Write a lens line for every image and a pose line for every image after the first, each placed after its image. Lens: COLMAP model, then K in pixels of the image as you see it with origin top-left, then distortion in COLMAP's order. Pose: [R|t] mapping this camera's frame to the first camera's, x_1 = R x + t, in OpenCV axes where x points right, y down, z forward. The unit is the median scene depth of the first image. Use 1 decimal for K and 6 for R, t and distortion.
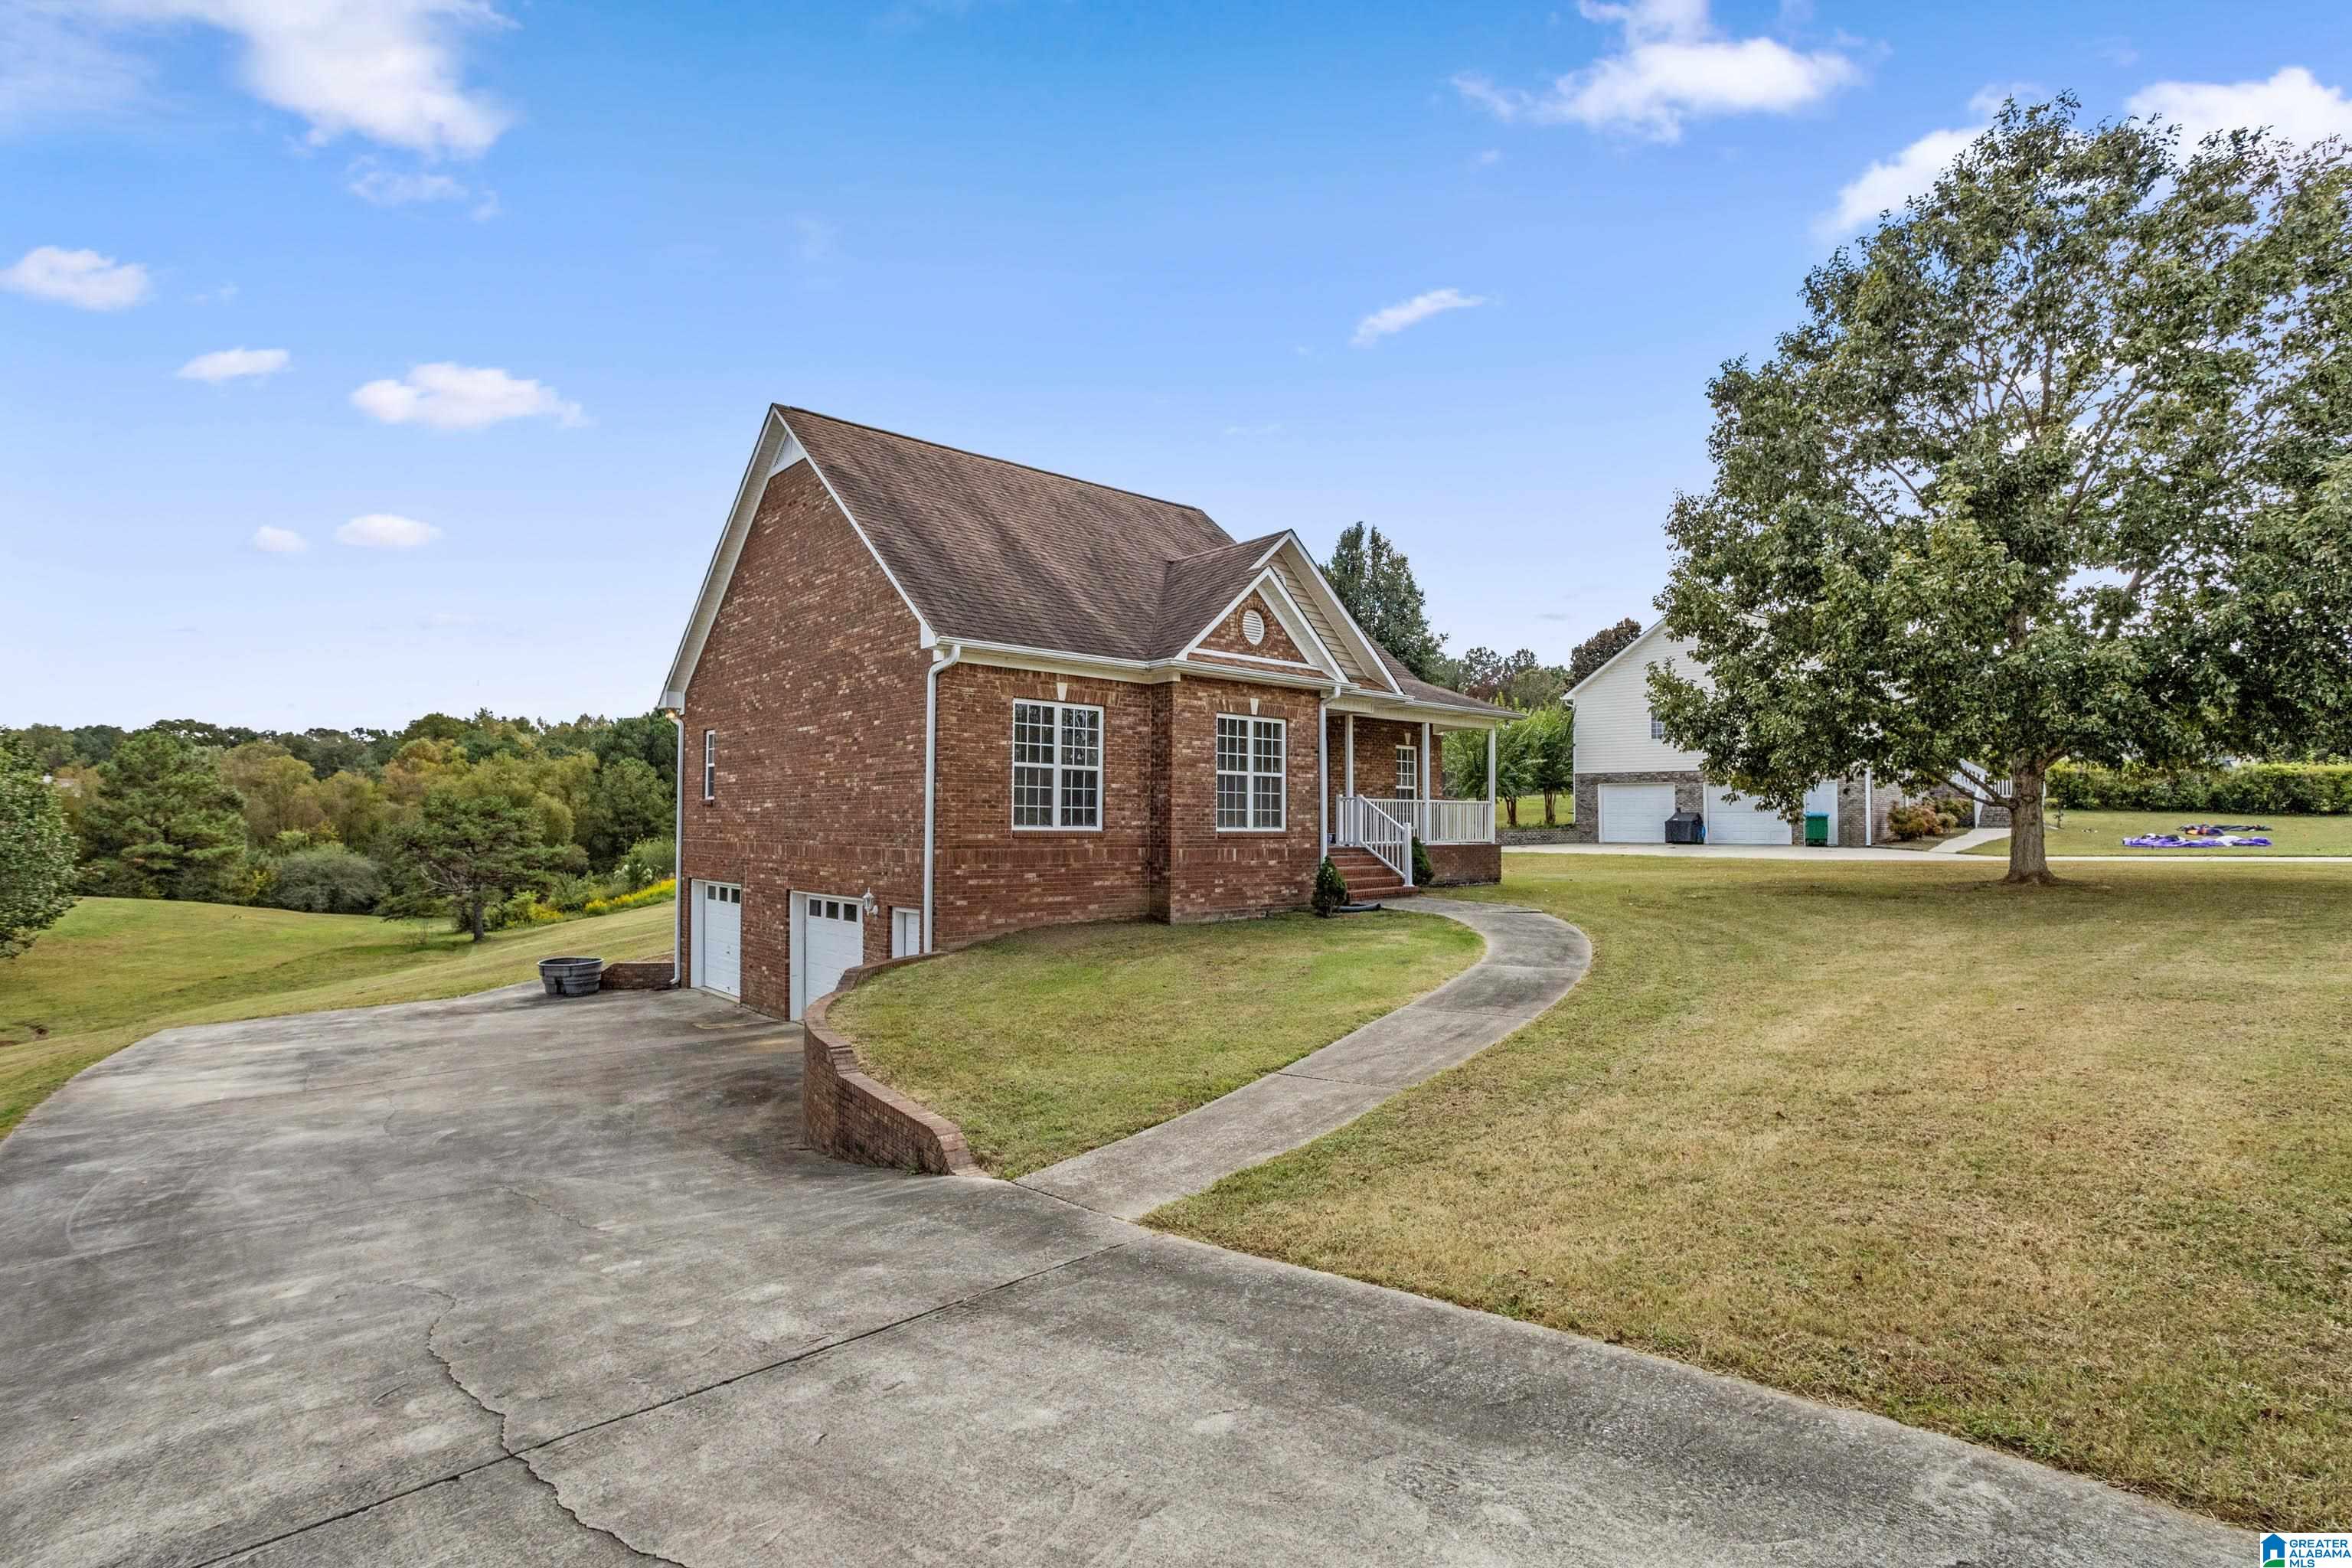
lens RADIAL K [[1143.5, 0, 1169.7], [0, 1143.5, 866.4], [0, 0, 1]] dist [-0.052232, 0.043589]
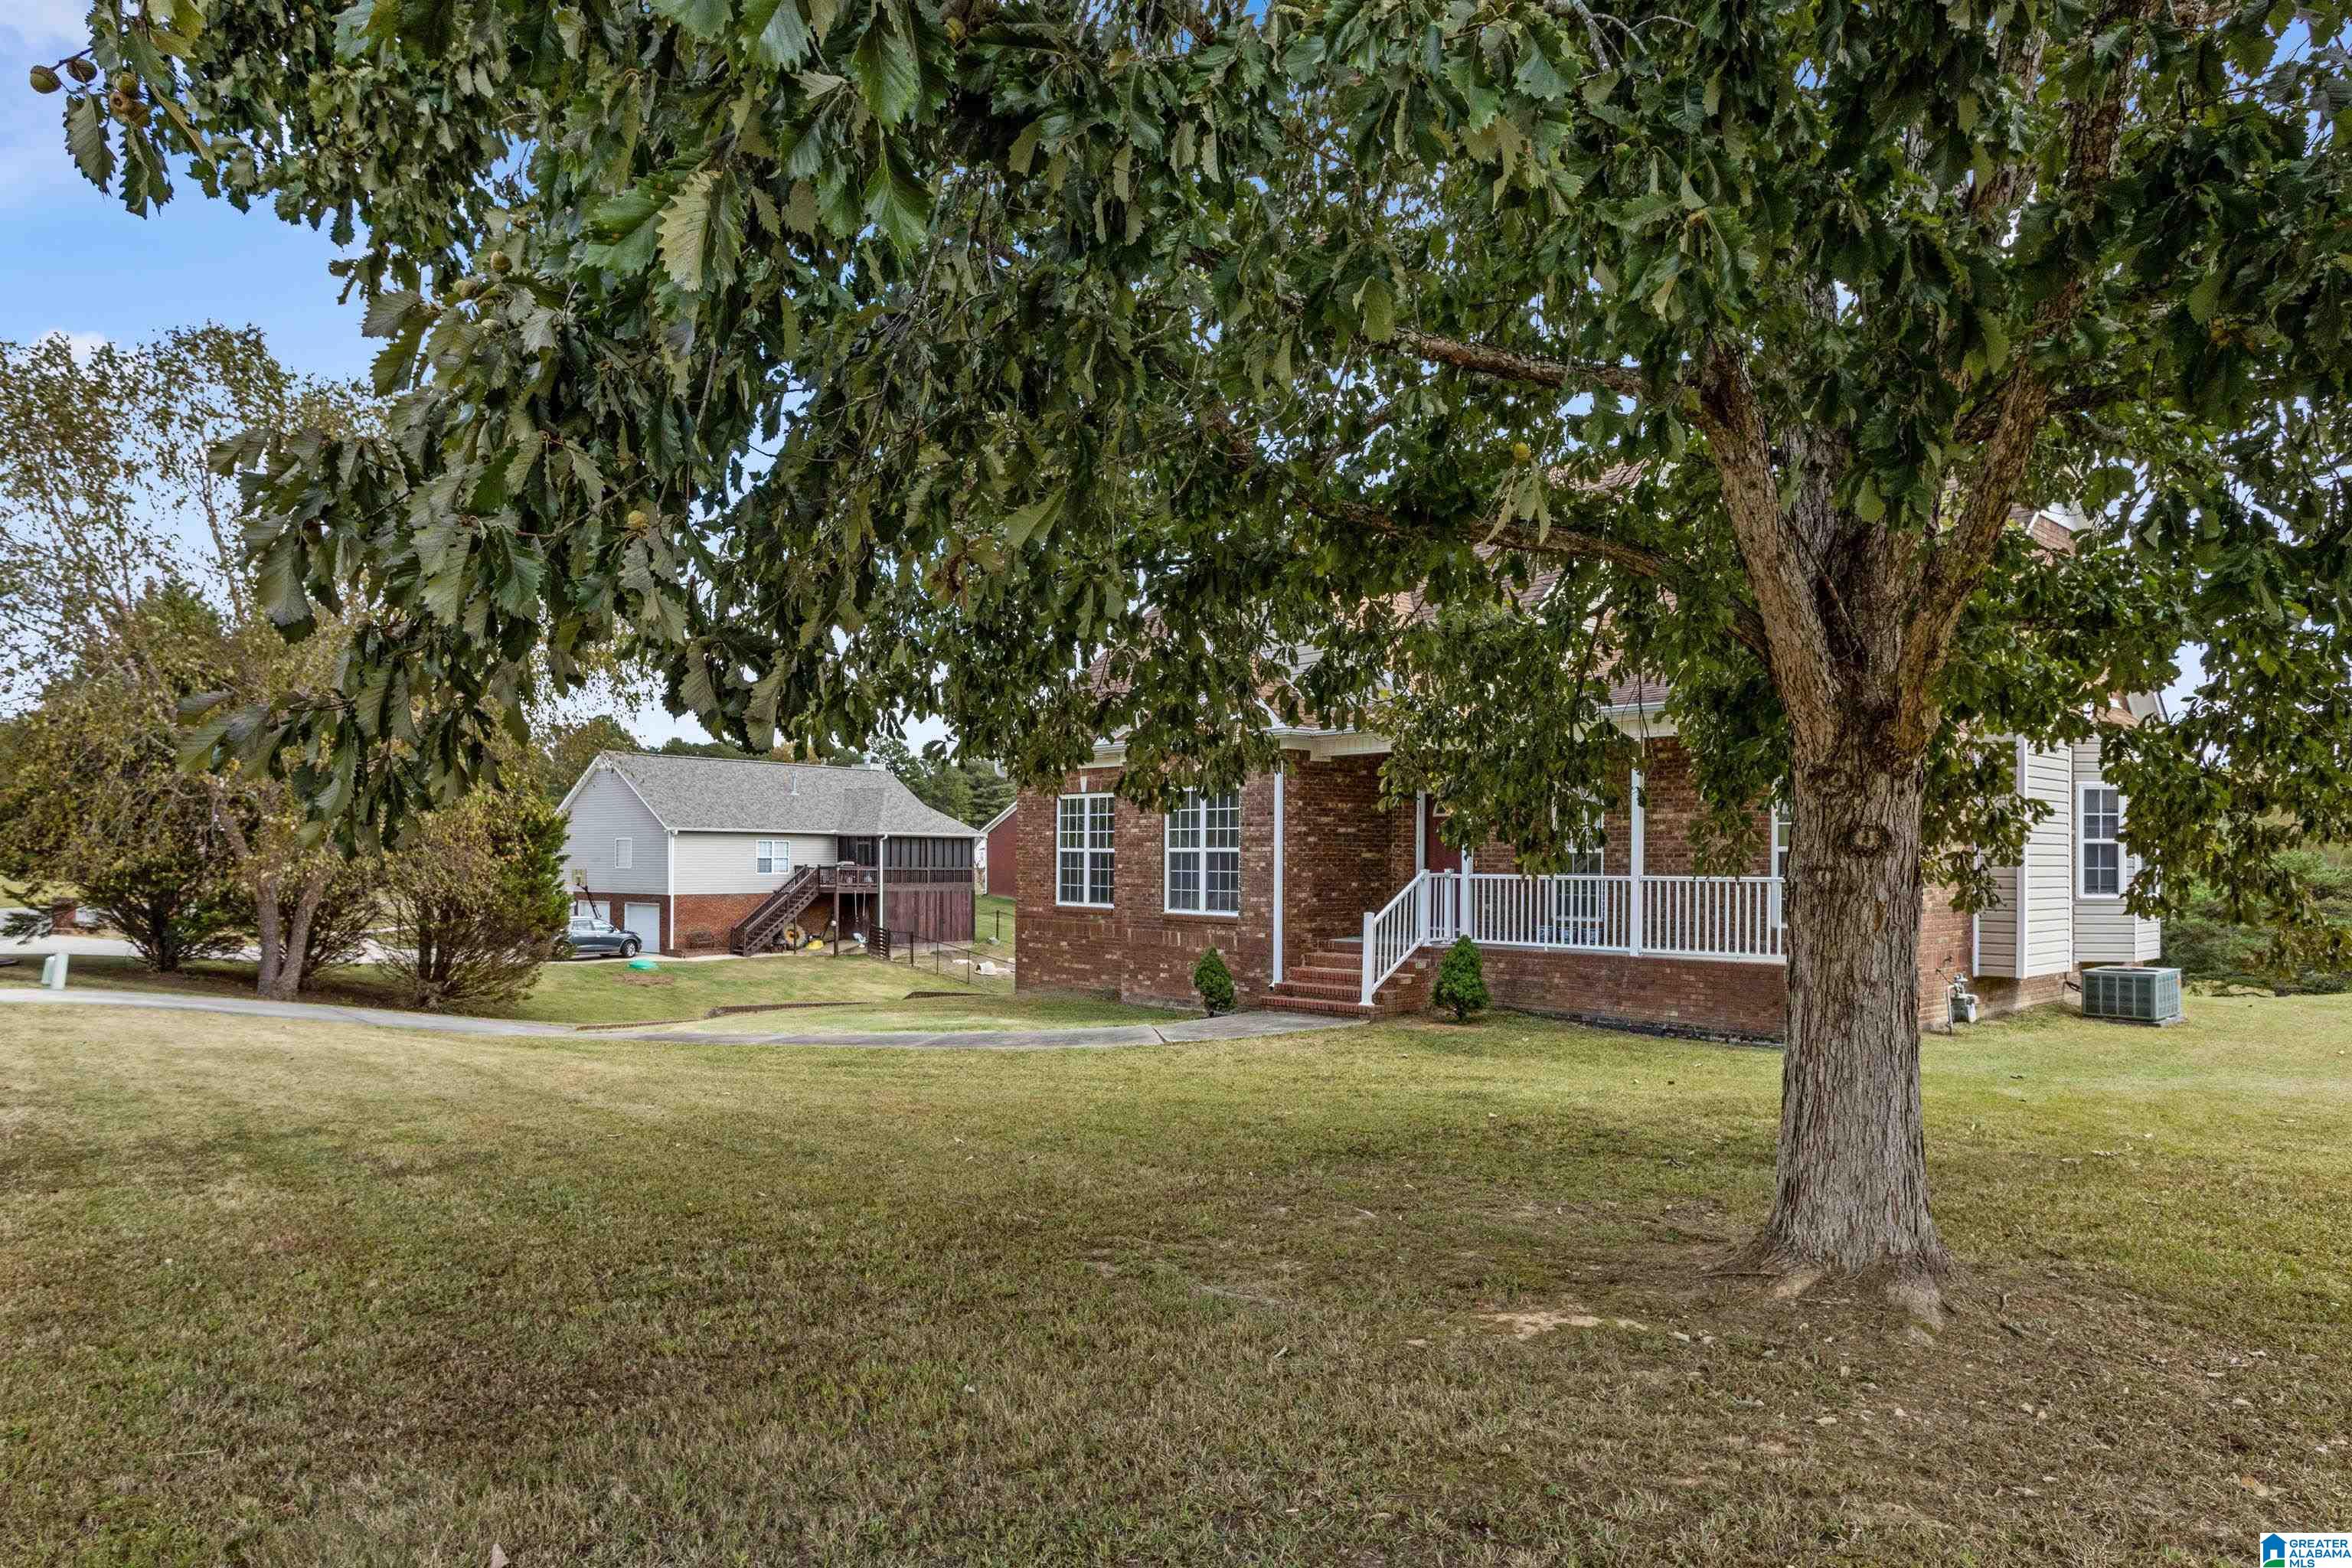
lens RADIAL K [[1393.3, 0, 1176.6], [0, 1393.3, 931.5], [0, 0, 1]] dist [-0.002845, -0.000352]
pose [[-0.014265, 0.029262, -0.999470, 1.193817], [-0.065517, 0.997396, 0.030136, -0.050479], [0.997749, 0.065912, -0.012311, 1.029084]]
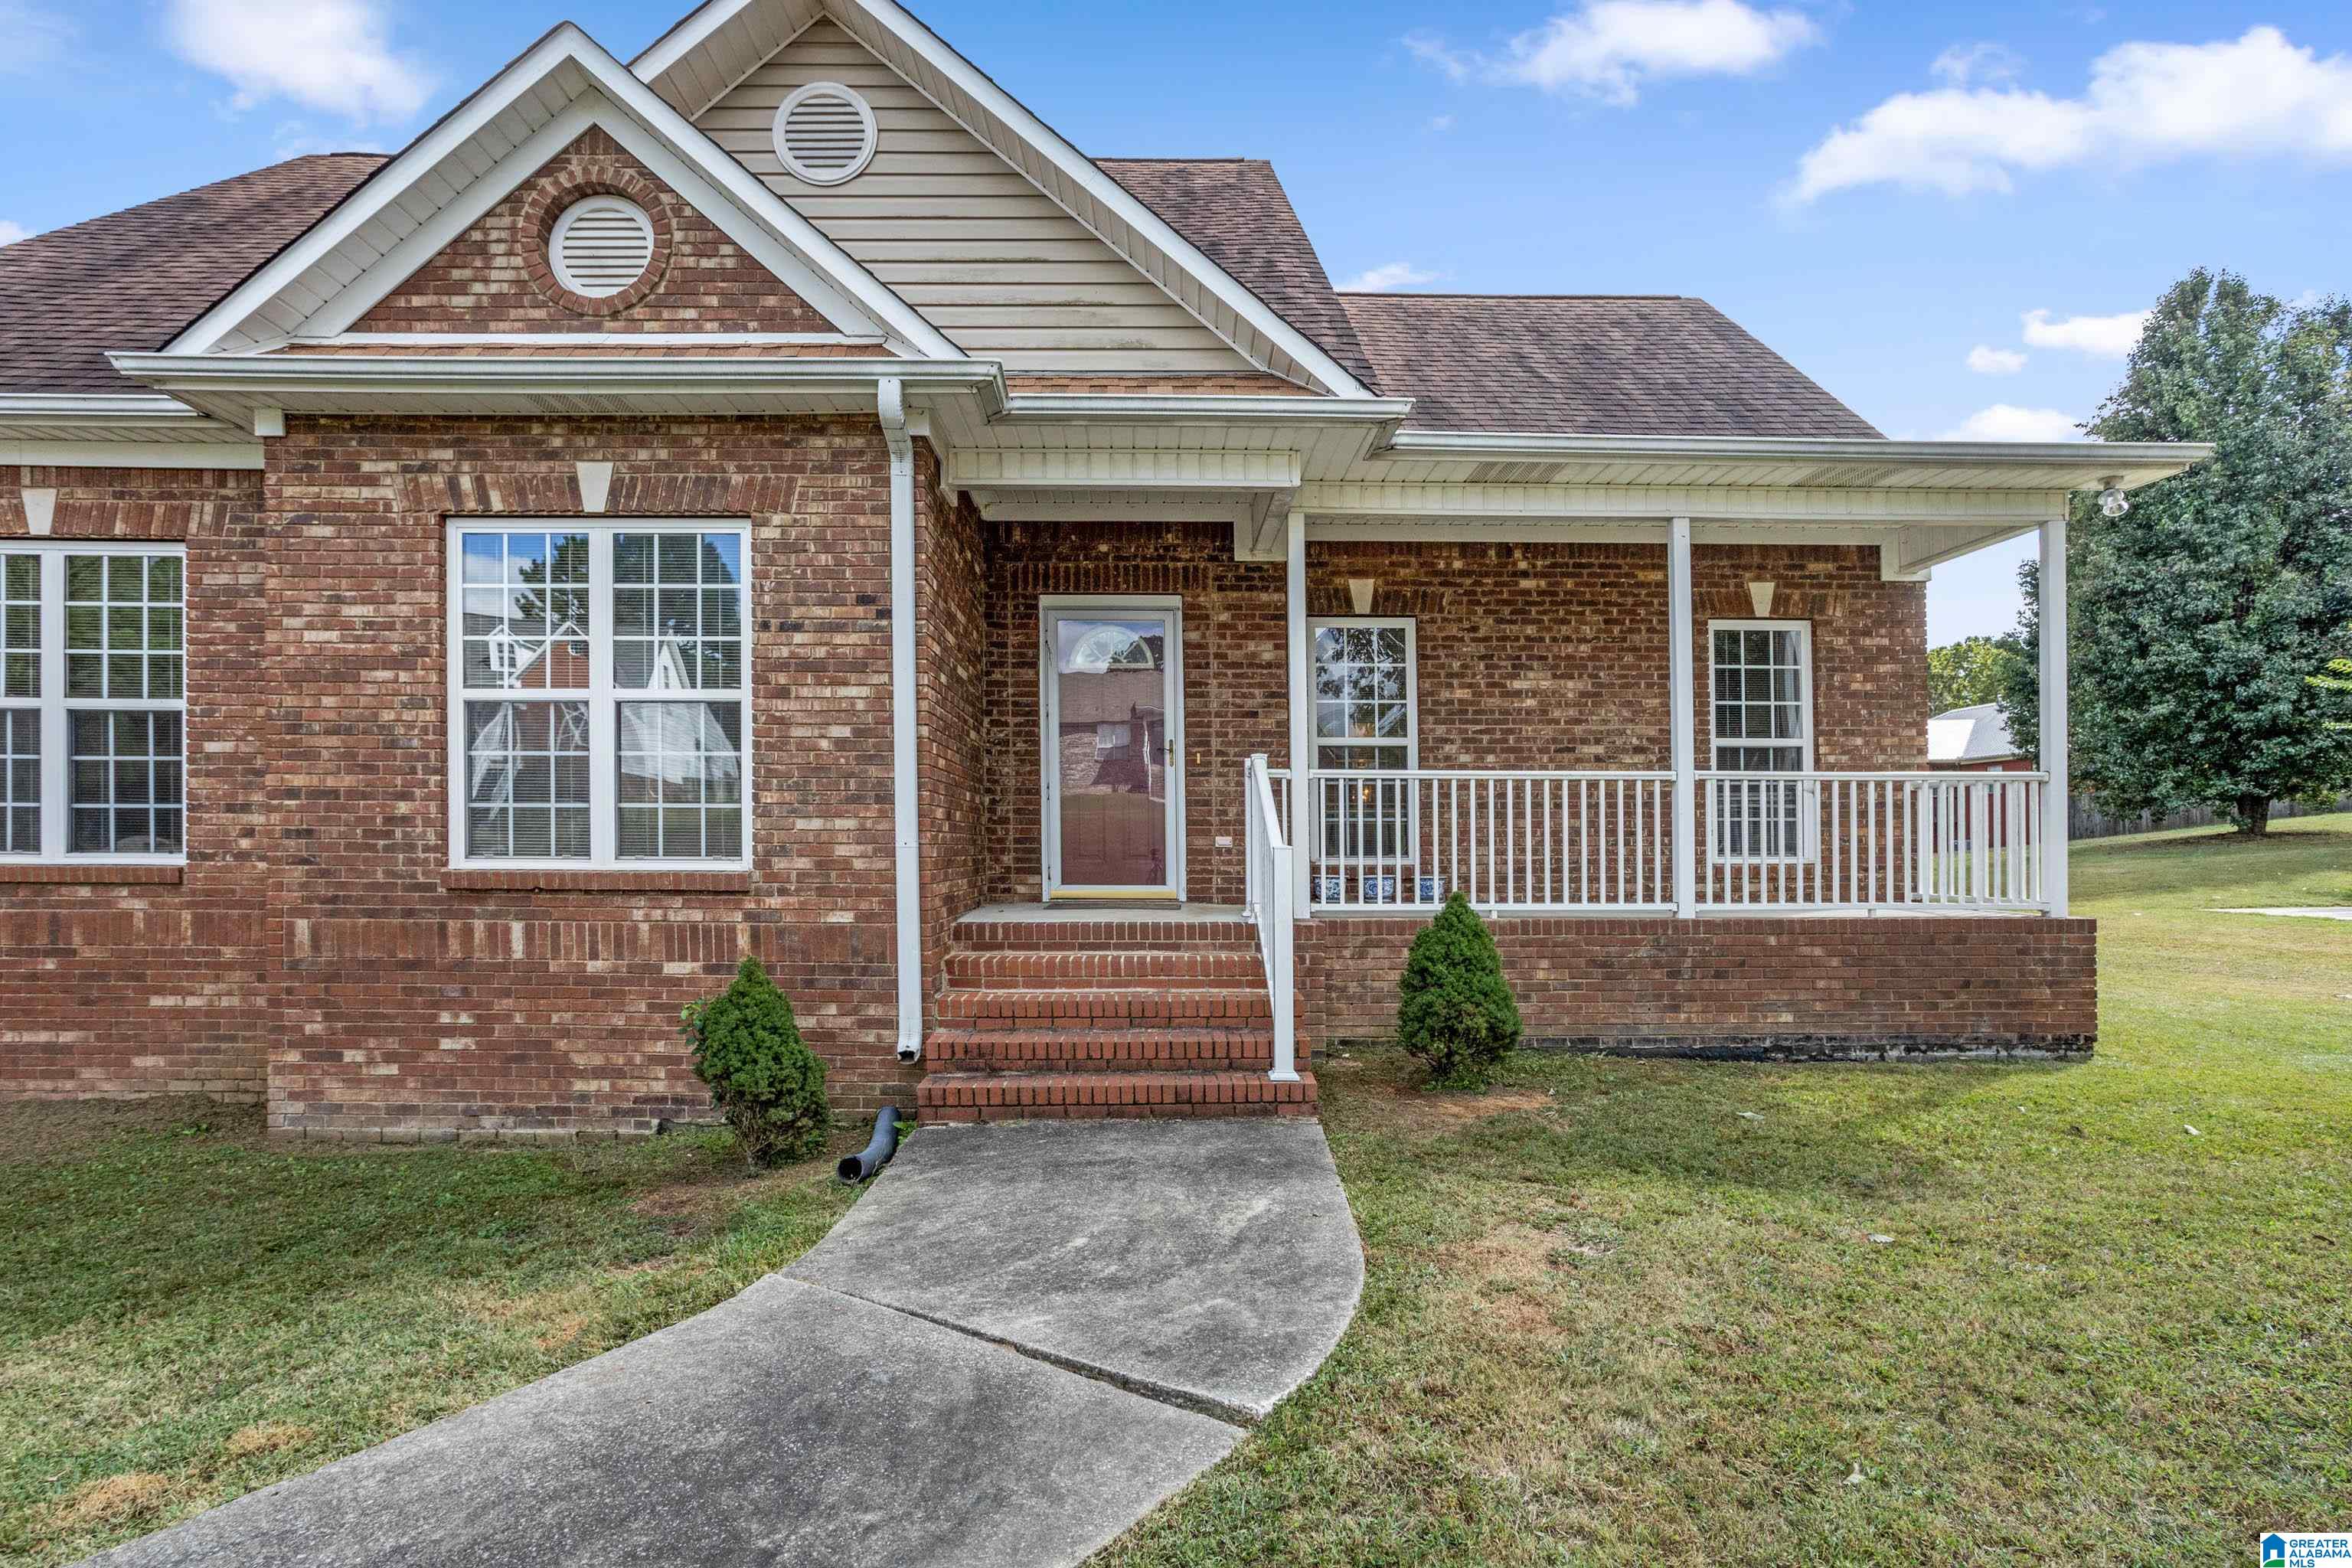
lens RADIAL K [[1143.5, 0, 1169.7], [0, 1143.5, 866.4], [0, 0, 1]] dist [-0.052232, 0.043589]
pose [[0.746345, -0.005031, -0.665540, 0.422063], [-0.028468, 0.998815, -0.039475, -0.024293], [0.664950, 0.048409, 0.745318, 0.895896]]
